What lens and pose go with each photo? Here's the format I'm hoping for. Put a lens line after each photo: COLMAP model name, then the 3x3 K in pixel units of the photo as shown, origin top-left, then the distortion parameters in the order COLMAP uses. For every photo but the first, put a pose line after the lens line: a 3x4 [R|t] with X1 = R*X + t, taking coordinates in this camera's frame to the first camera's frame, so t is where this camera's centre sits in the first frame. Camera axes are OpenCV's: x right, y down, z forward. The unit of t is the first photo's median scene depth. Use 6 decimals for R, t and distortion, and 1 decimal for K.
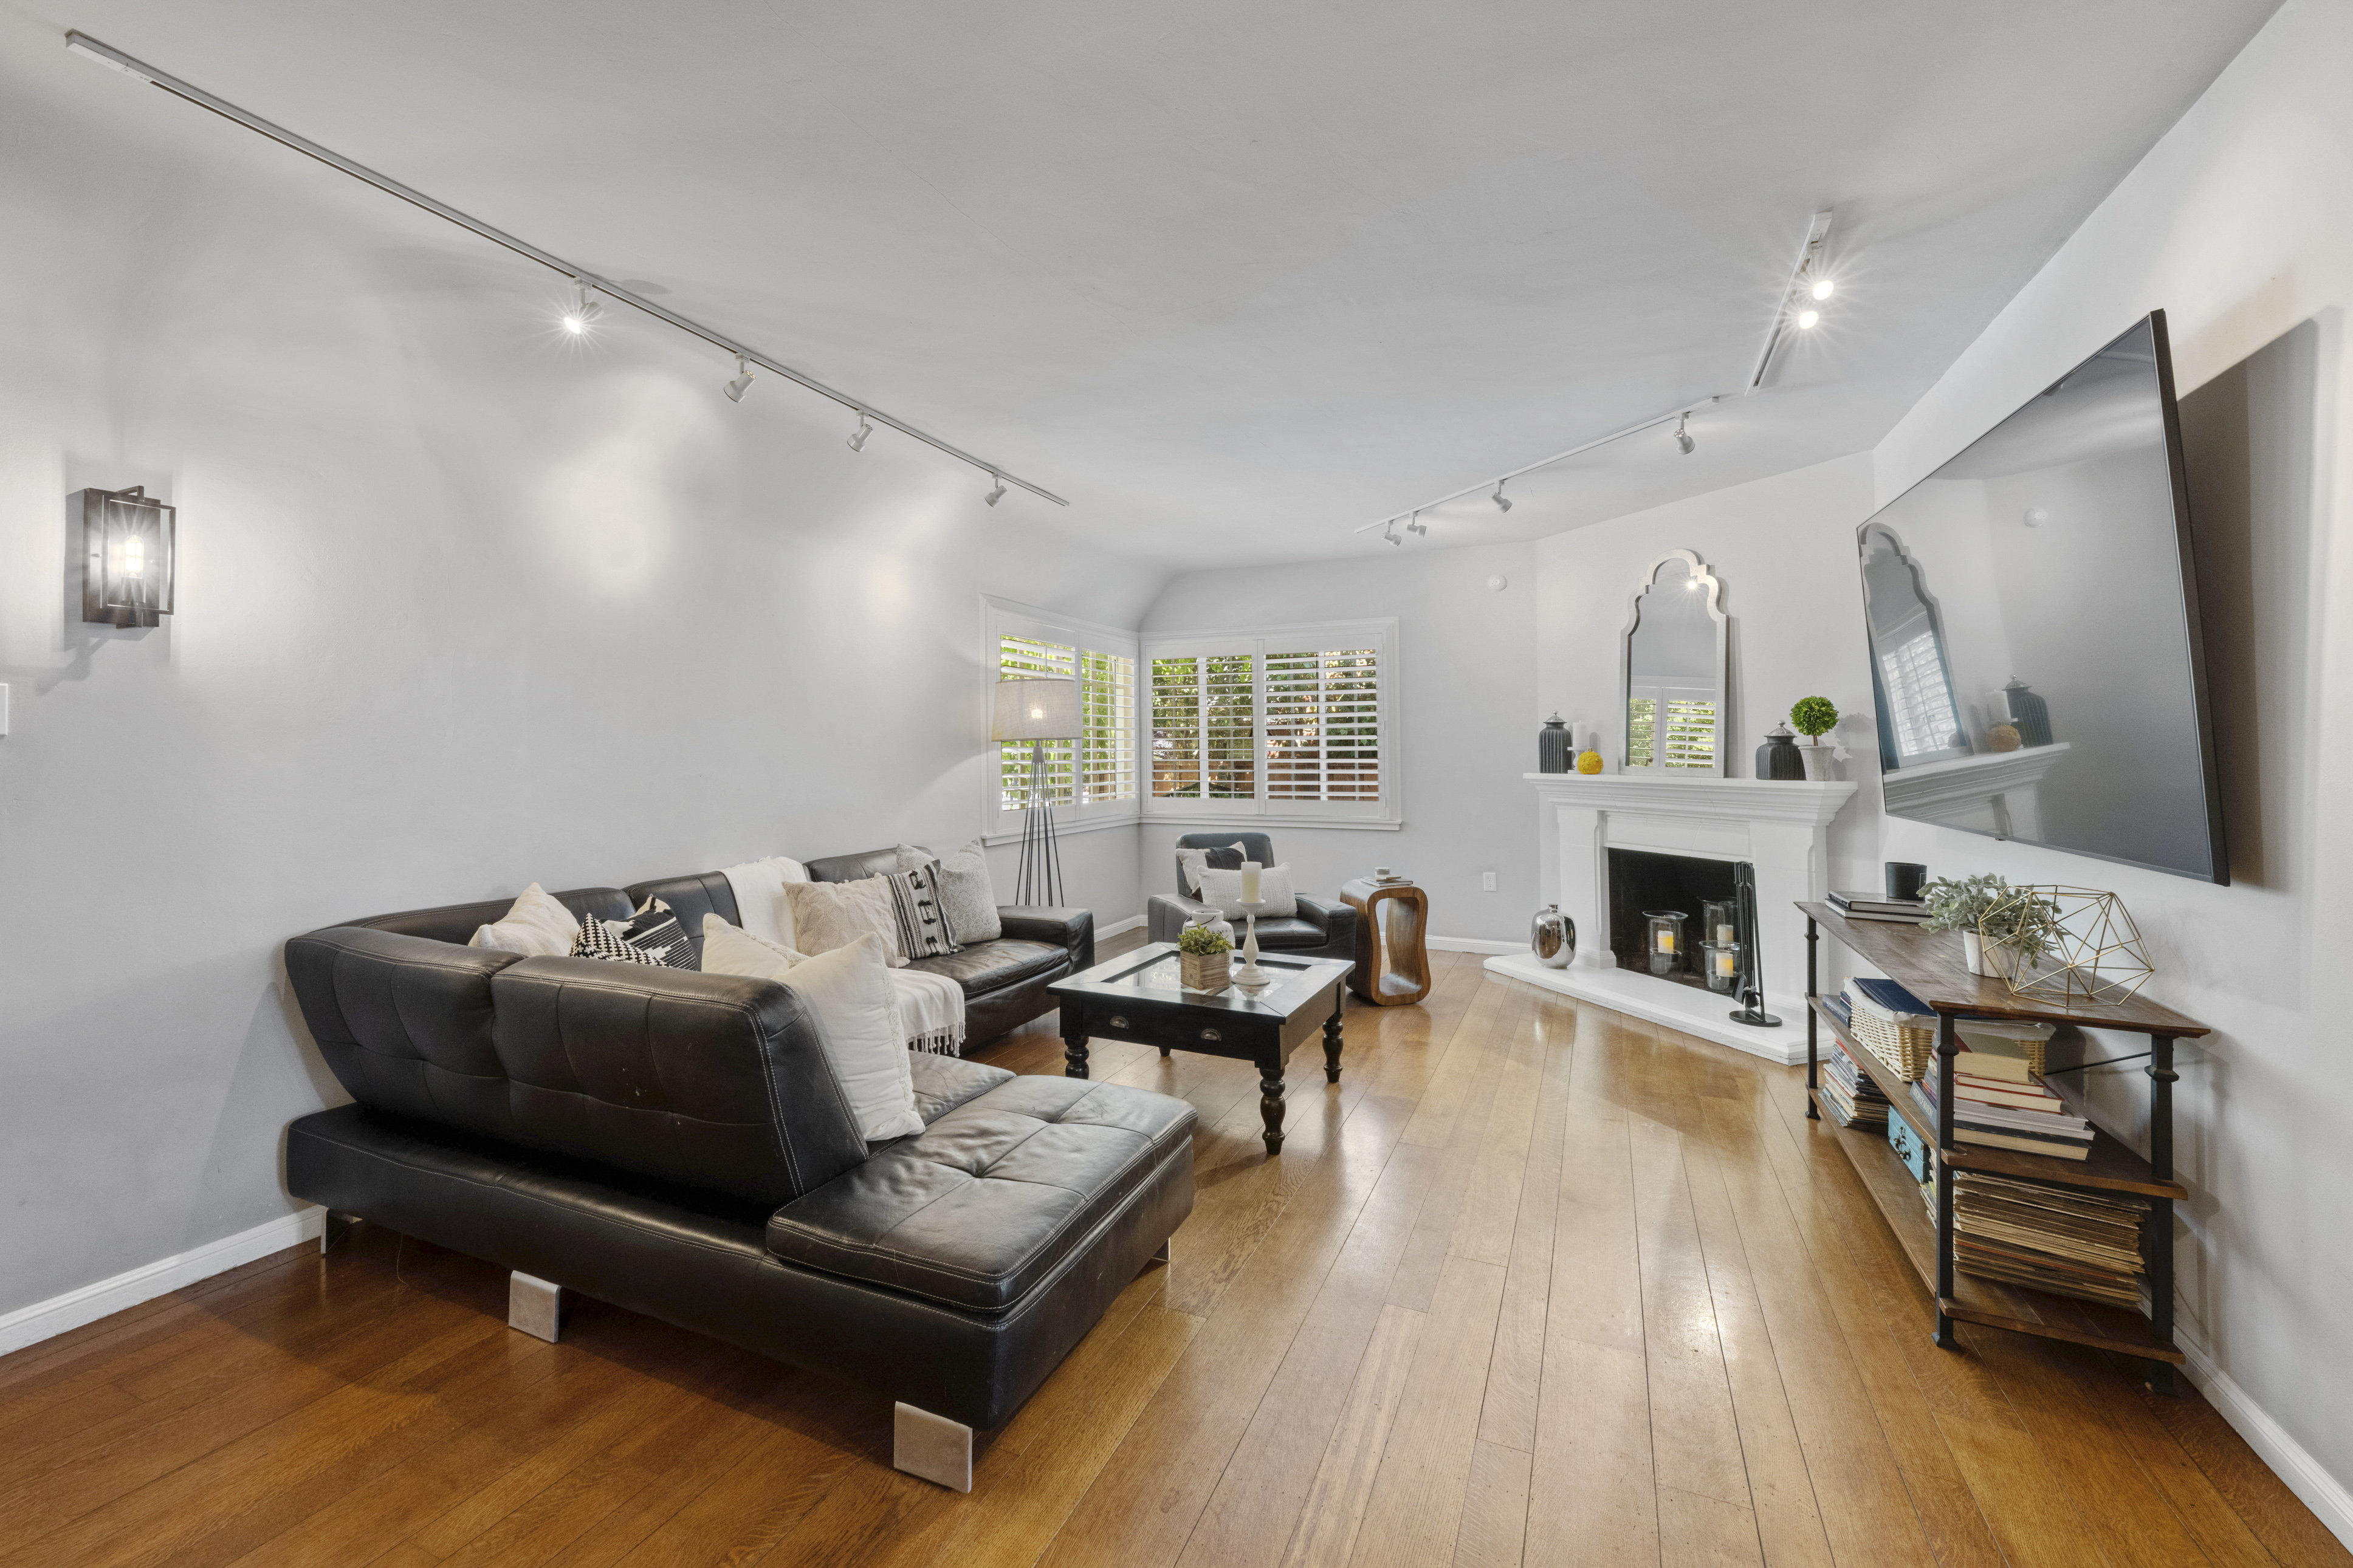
lens RADIAL K [[938.0, 0, 1173.6], [0, 938.0, 759.9], [0, 0, 1]] dist [-0.002401, -0.000297]
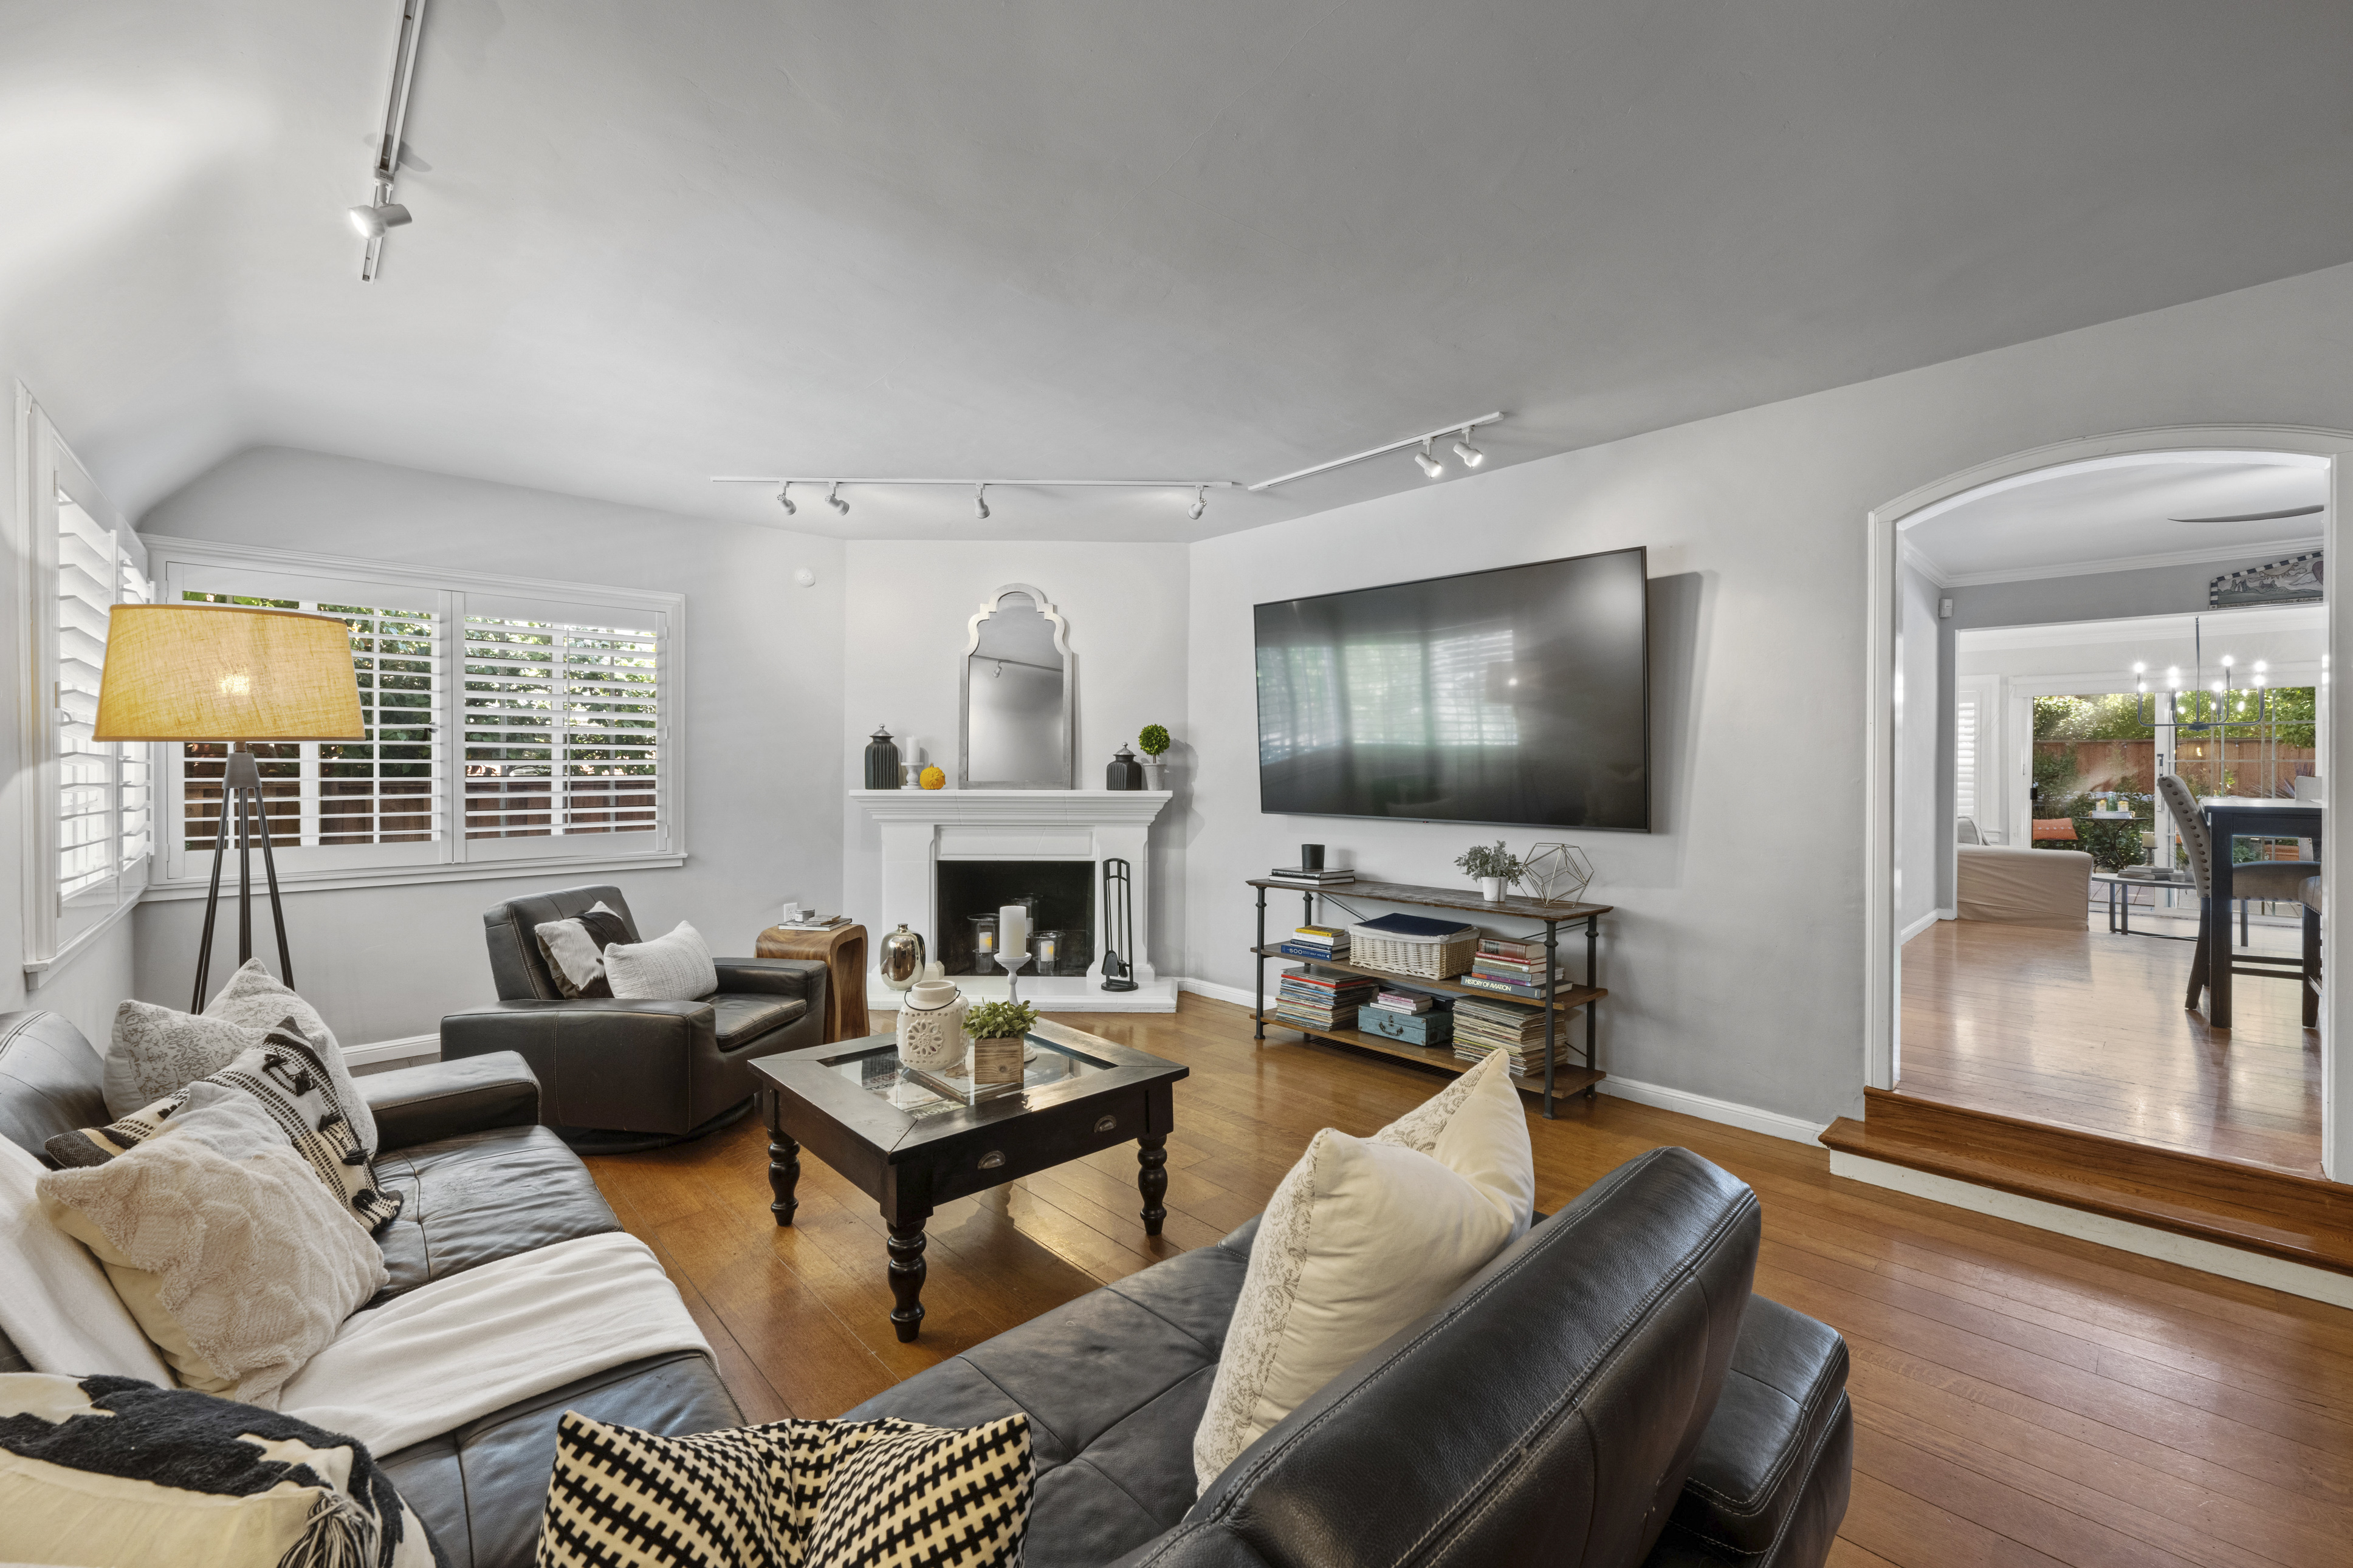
lens RADIAL K [[938.0, 0, 1167.4], [0, 938.0, 777.6], [0, 0, 1]] dist [-0.002401, -0.000297]
pose [[0.397599, -0.007419, 0.917529, -0.392146], [0.004680, 0.999971, 0.006057, -0.002254], [-0.917547, 0.001886, 0.397622, 0.380034]]
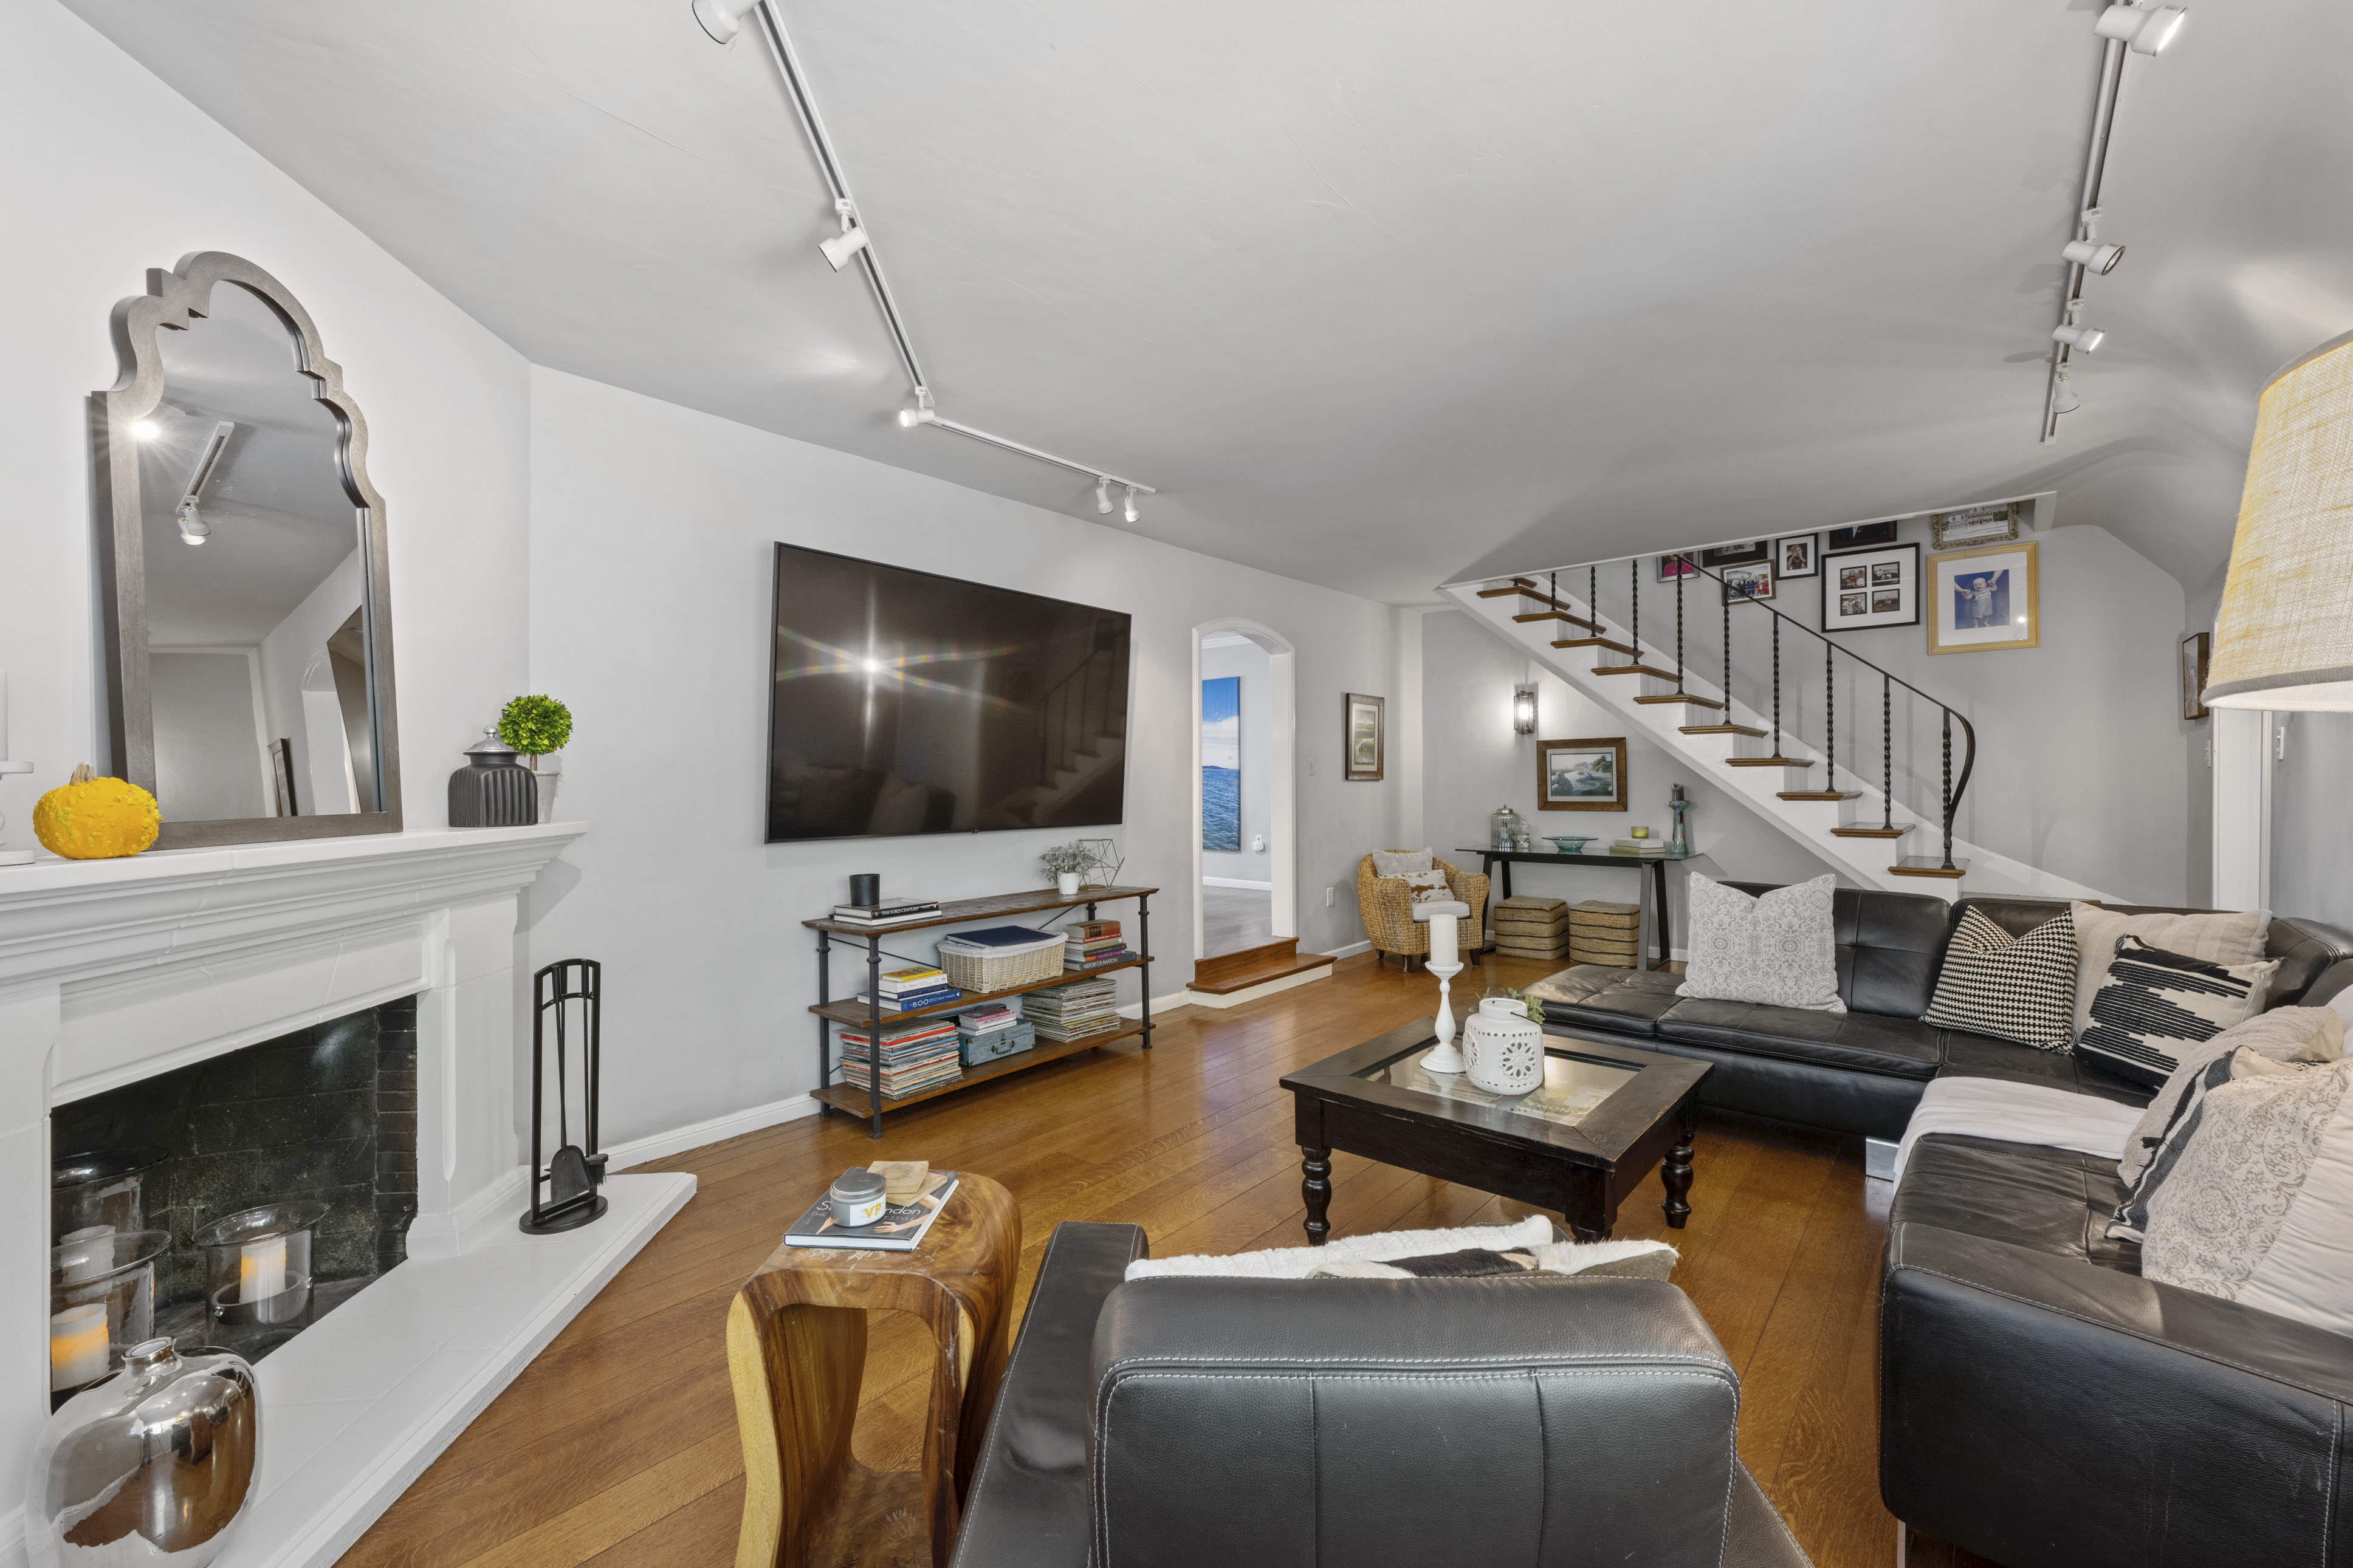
lens RADIAL K [[938.0, 0, 1175.9], [0, 938.0, 785.5], [0, 0, 1]] dist [-0.002401, -0.000297]
pose [[-0.945876, -0.000871, 0.324526, 0.023683], [0.005271, 0.999823, 0.018046, -0.011261], [-0.324484, 0.018779, -0.945705, 1.194655]]
